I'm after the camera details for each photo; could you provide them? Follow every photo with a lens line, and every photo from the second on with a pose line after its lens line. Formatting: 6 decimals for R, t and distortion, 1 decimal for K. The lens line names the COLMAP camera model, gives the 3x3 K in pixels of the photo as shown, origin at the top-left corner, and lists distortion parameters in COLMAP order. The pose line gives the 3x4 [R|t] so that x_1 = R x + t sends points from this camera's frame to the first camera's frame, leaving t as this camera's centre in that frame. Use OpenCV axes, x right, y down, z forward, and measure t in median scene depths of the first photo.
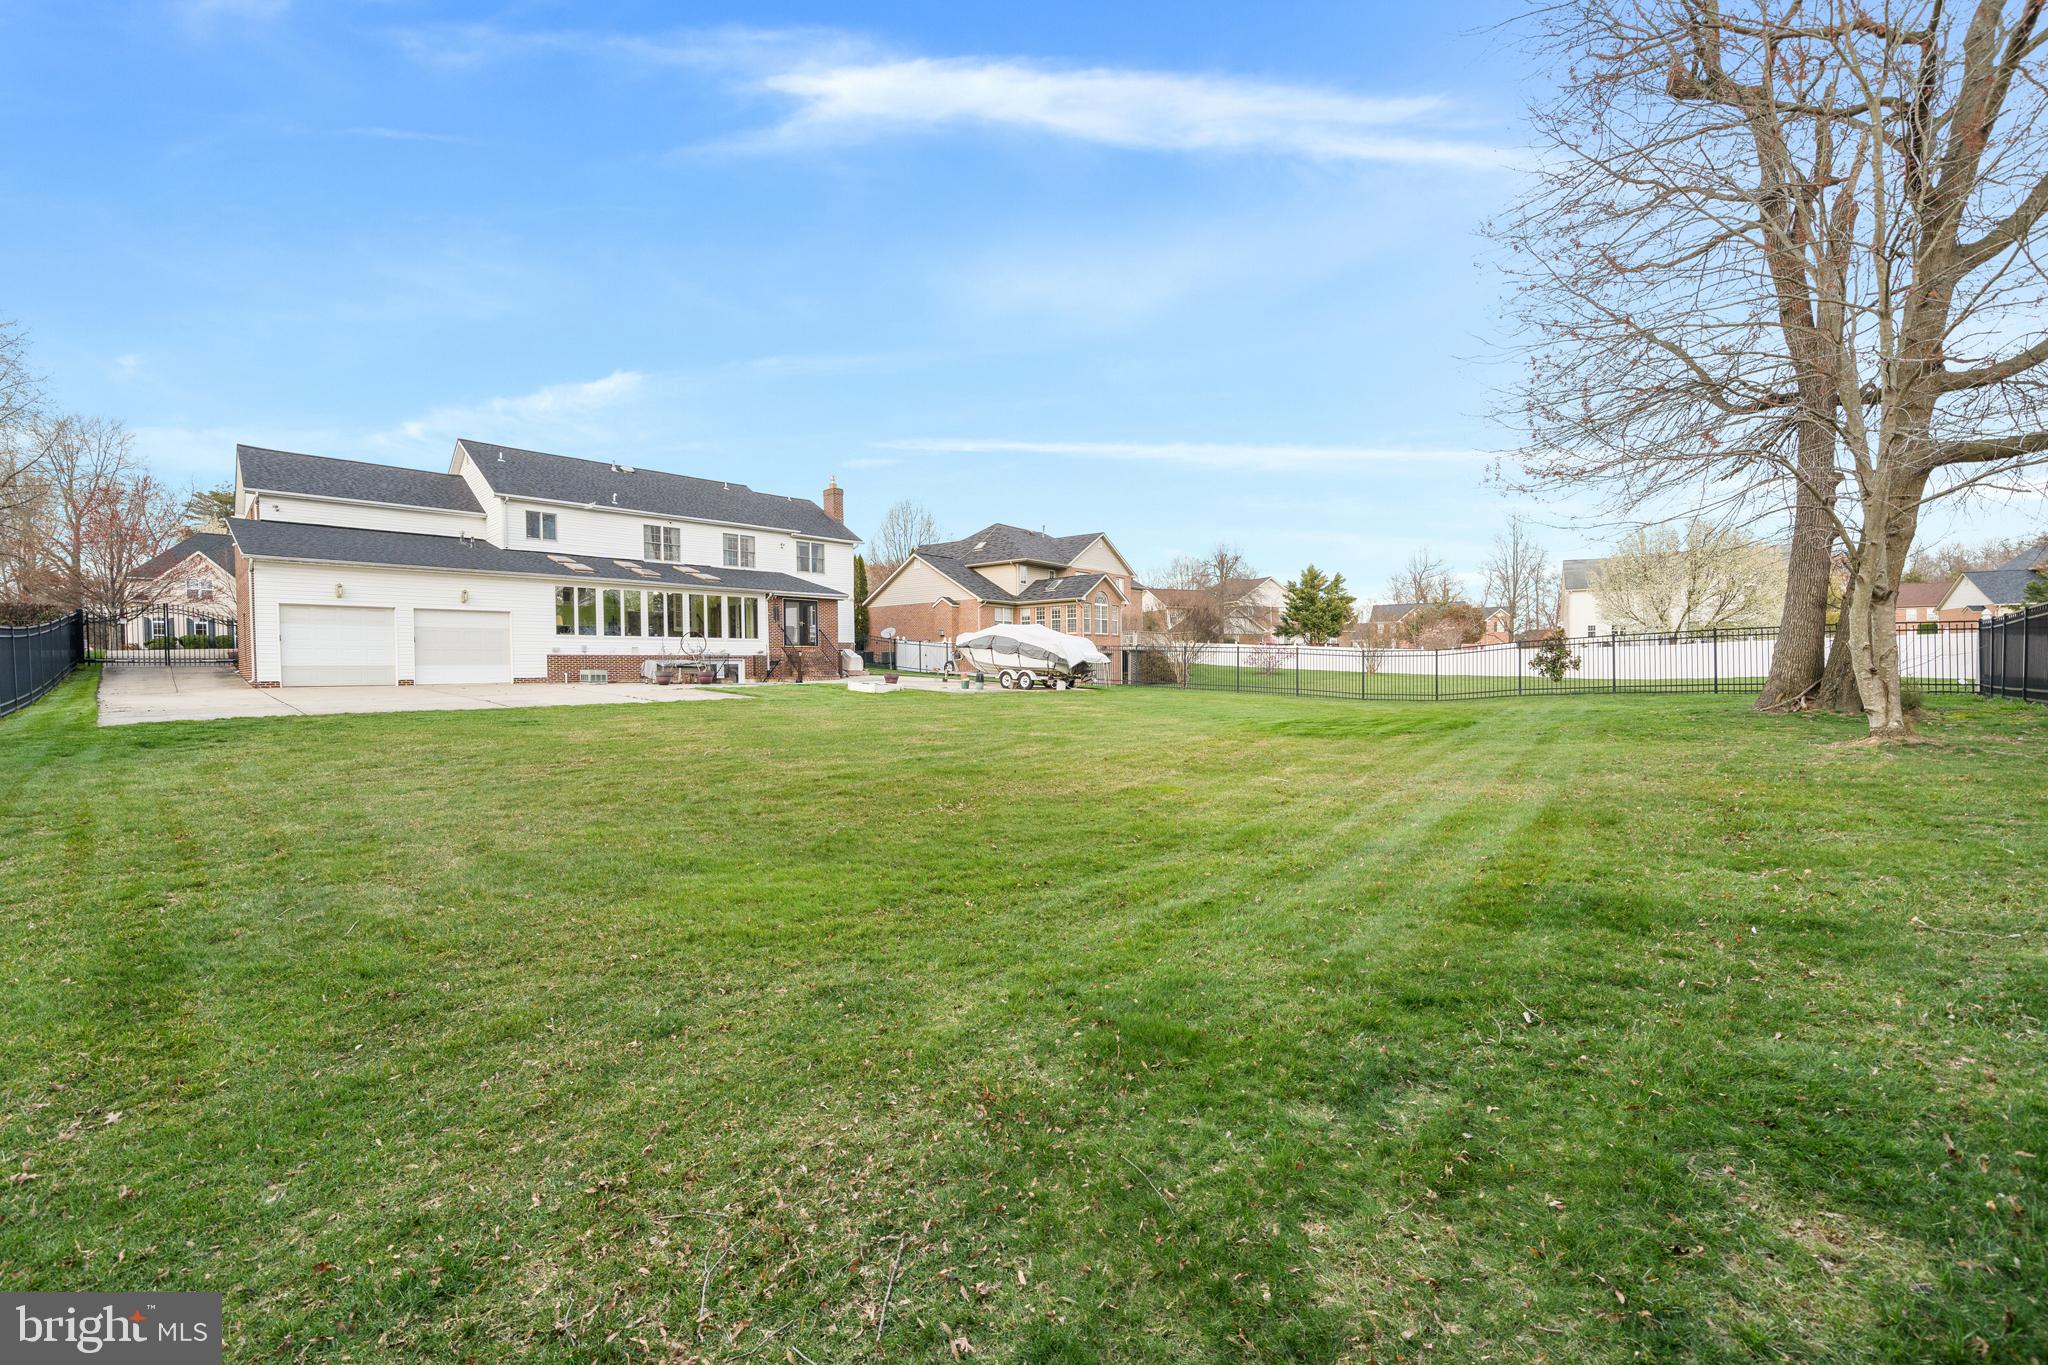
lens RADIAL K [[864.4, 0, 1028.9], [0, 864.4, 665.3], [0, 0, 1]] dist [-0.000920, -0.000074]
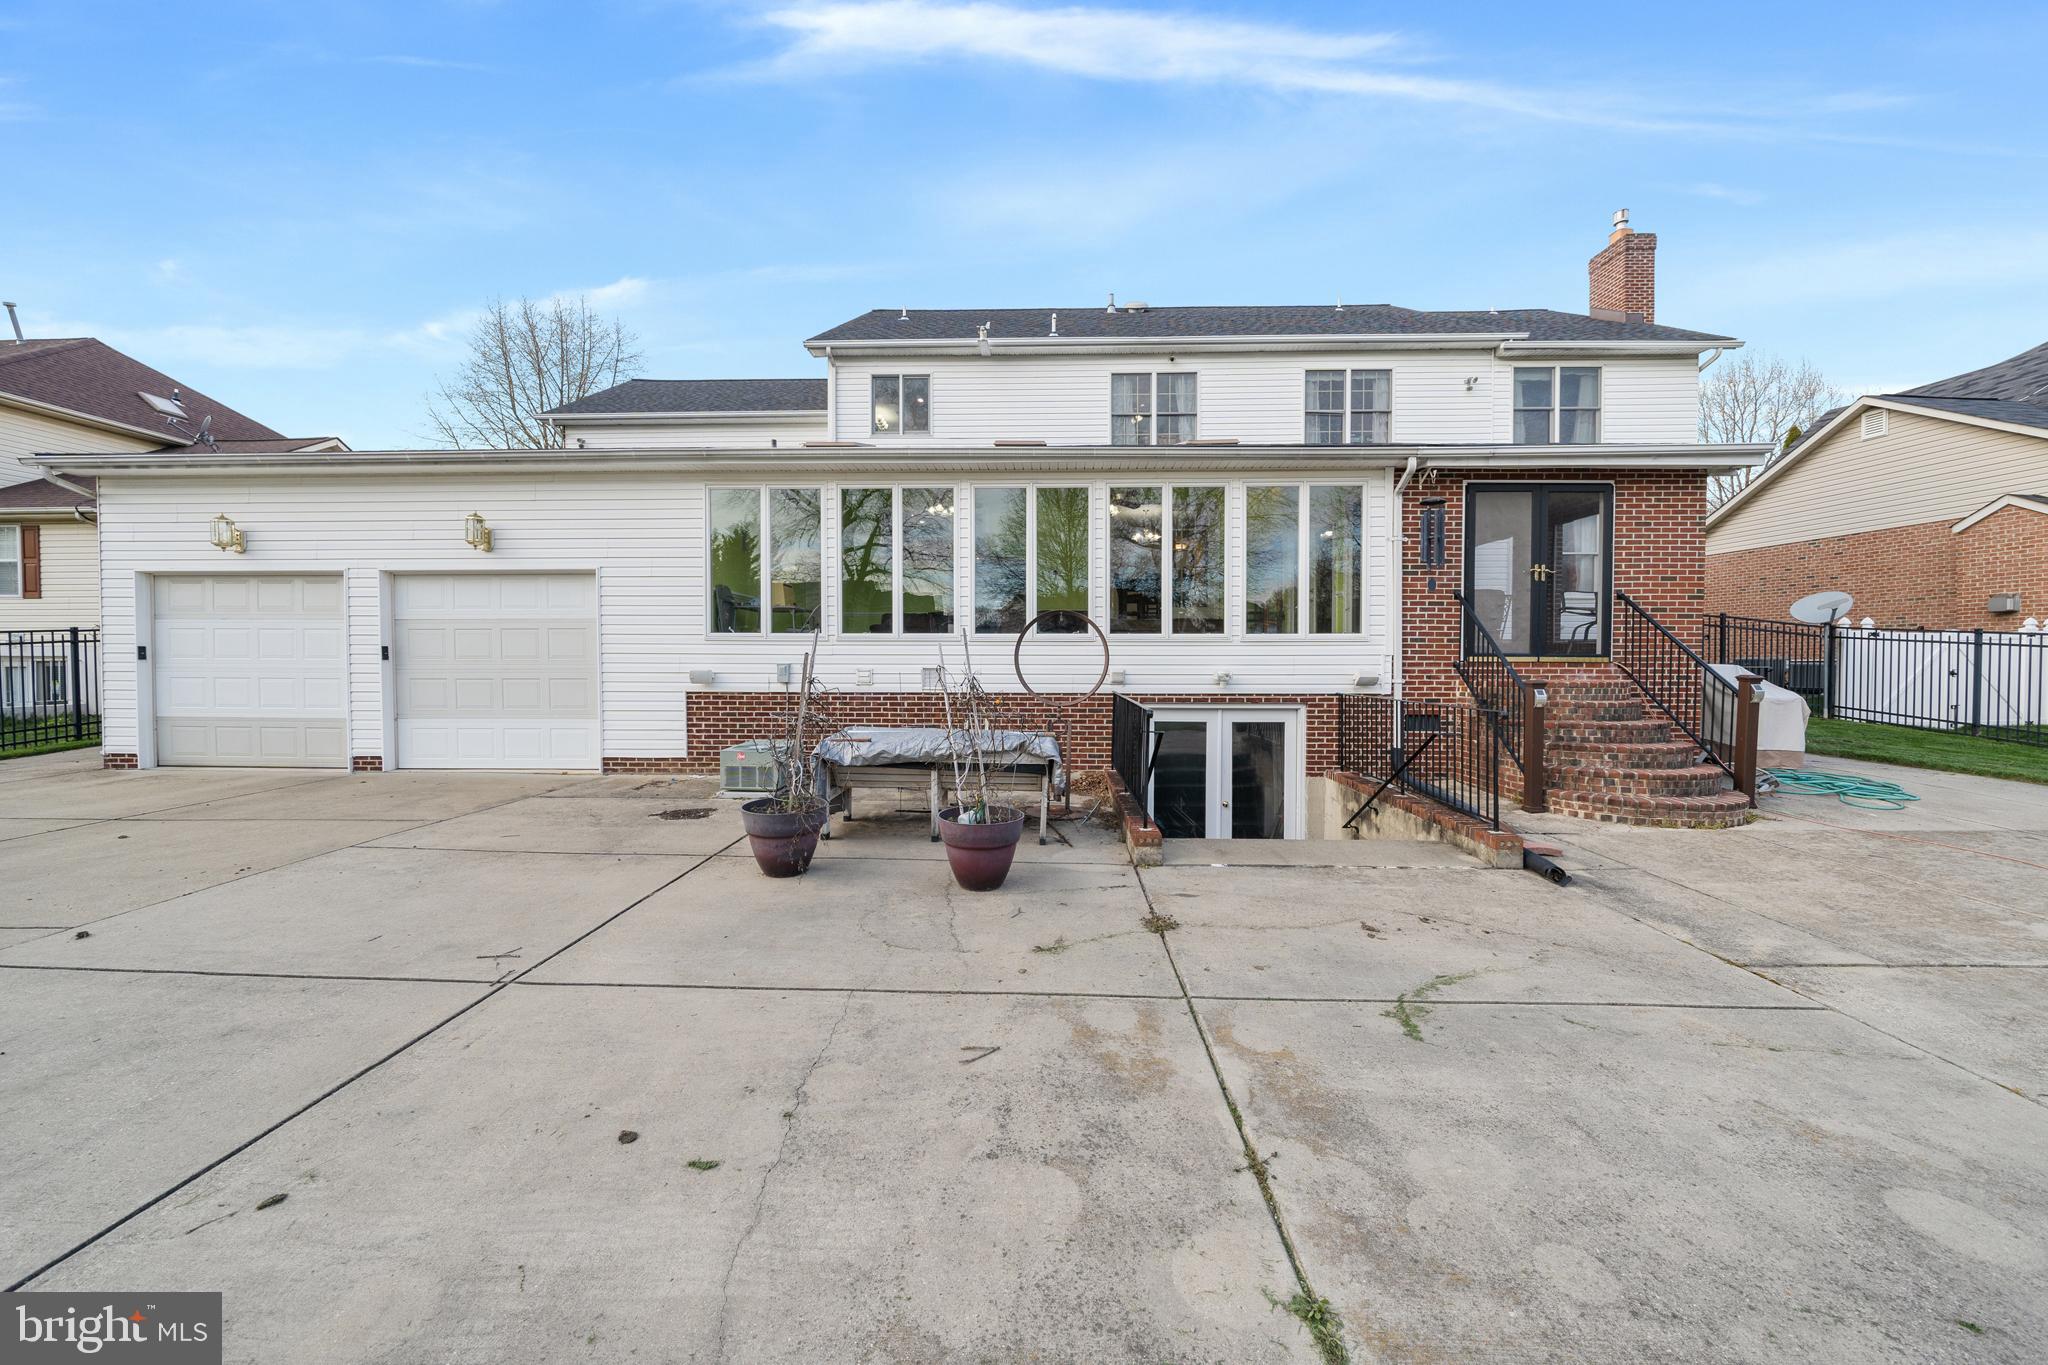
lens RADIAL K [[720.7, 0, 1043.2], [0, 720.7, 682.8], [0, 0, 1]] dist [-0.004824, 0.000539]
pose [[0.675887, 0.028848, -0.736441, -0.202257], [-0.003349, 0.999344, 0.036073, -0.021769], [0.736998, -0.021915, 0.675539, 0.741044]]
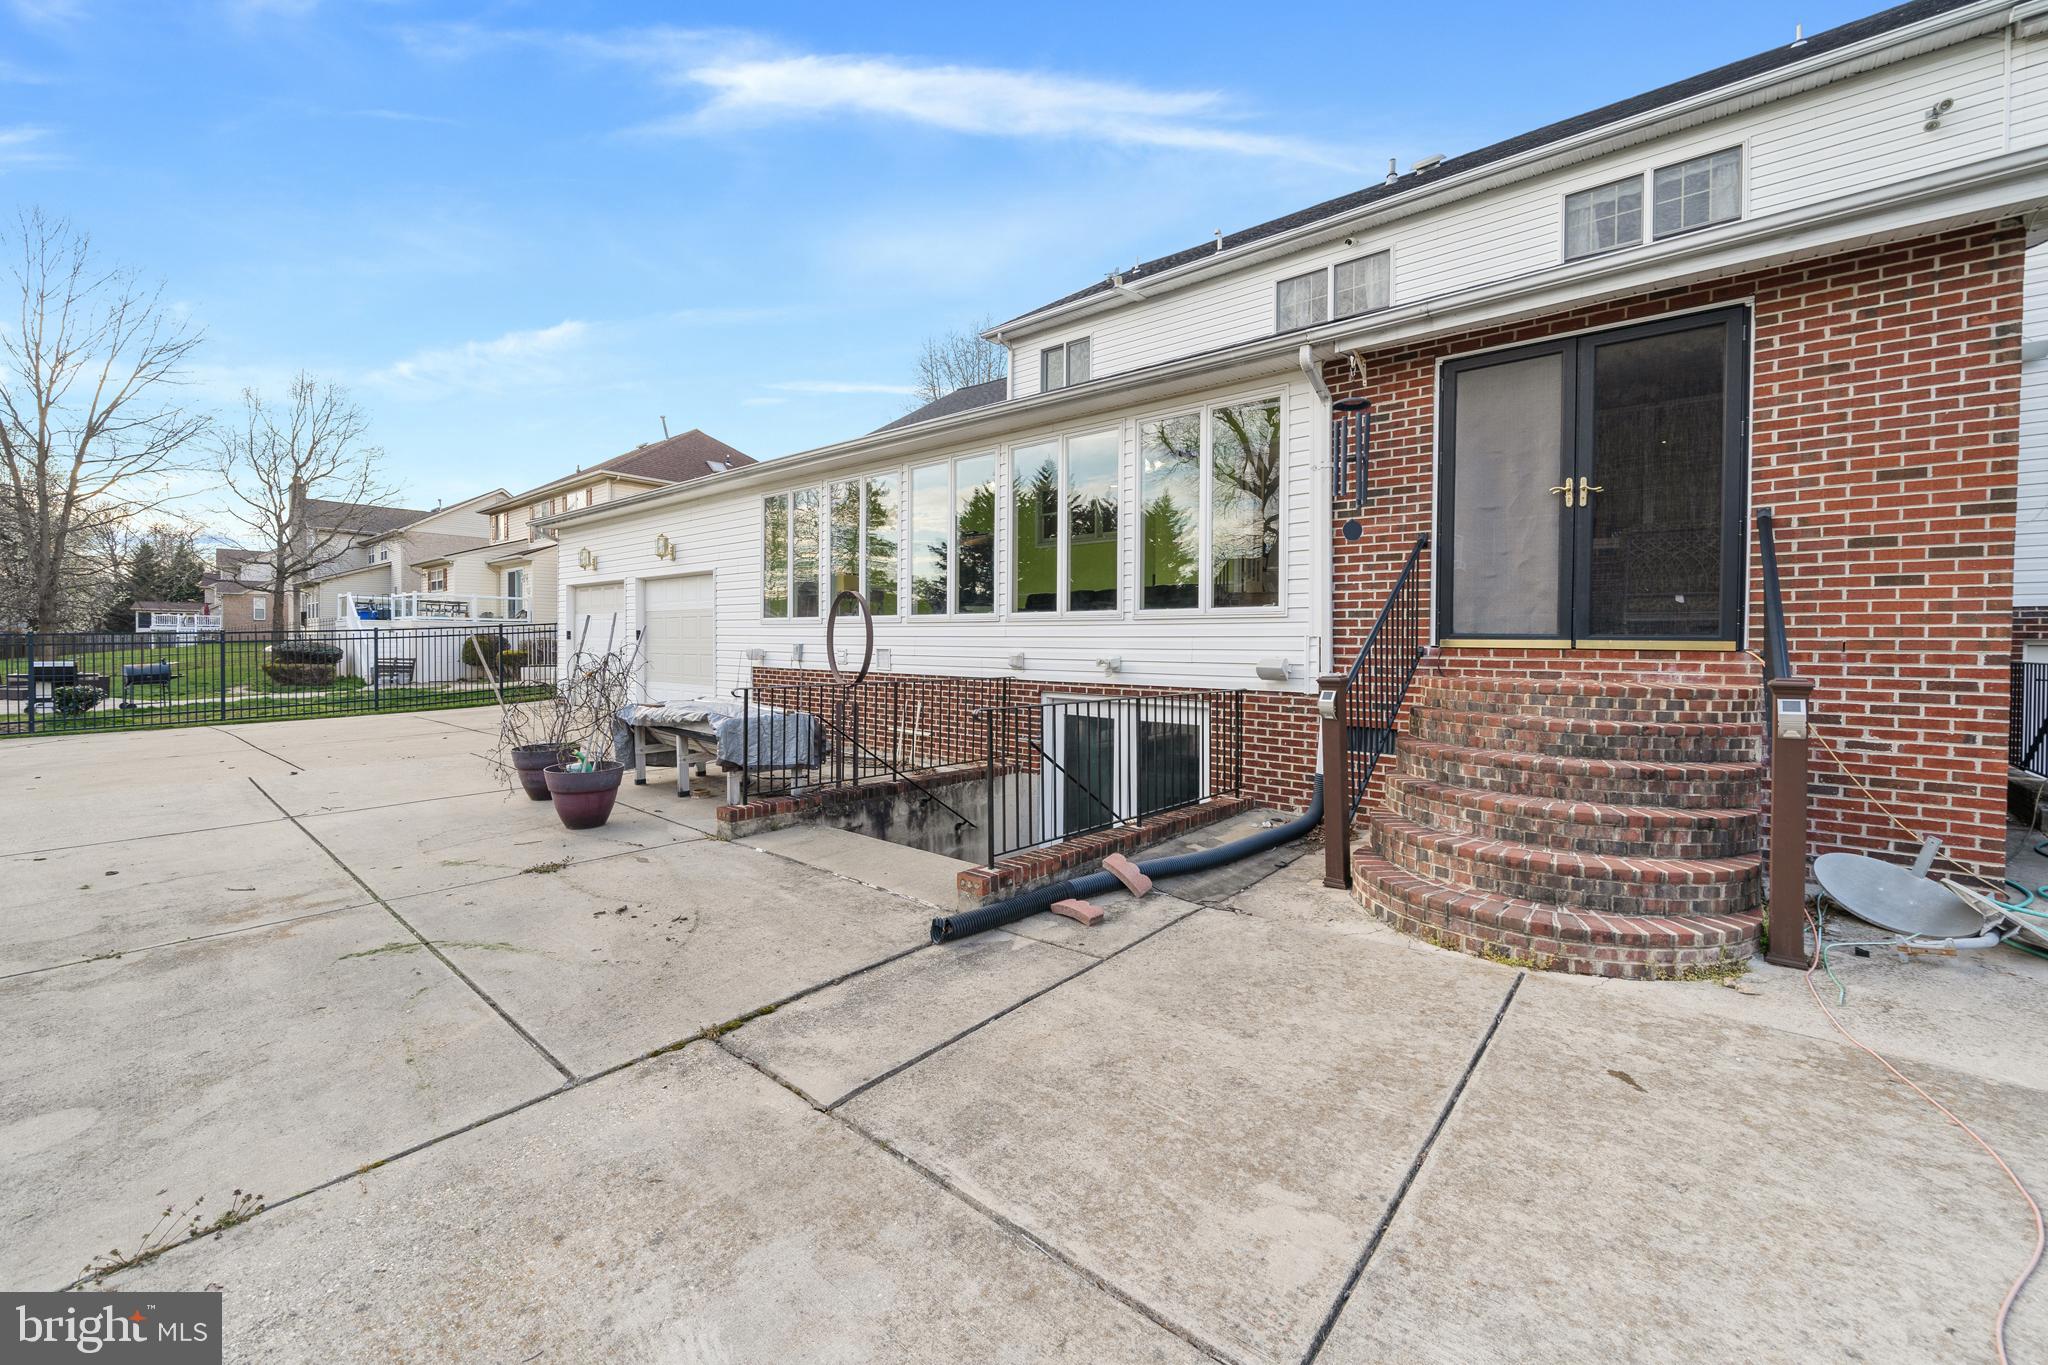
lens RADIAL K [[781.9, 0, 961.4], [0, 781.9, 670.4], [0, 0, 1]] dist [-0.006705, 0.000786]
pose [[0.058075, 0.044104, -0.997338, -0.135371], [-0.004083, 0.999026, 0.043941, -0.022449], [0.998304, 0.001520, 0.058198, 0.880392]]
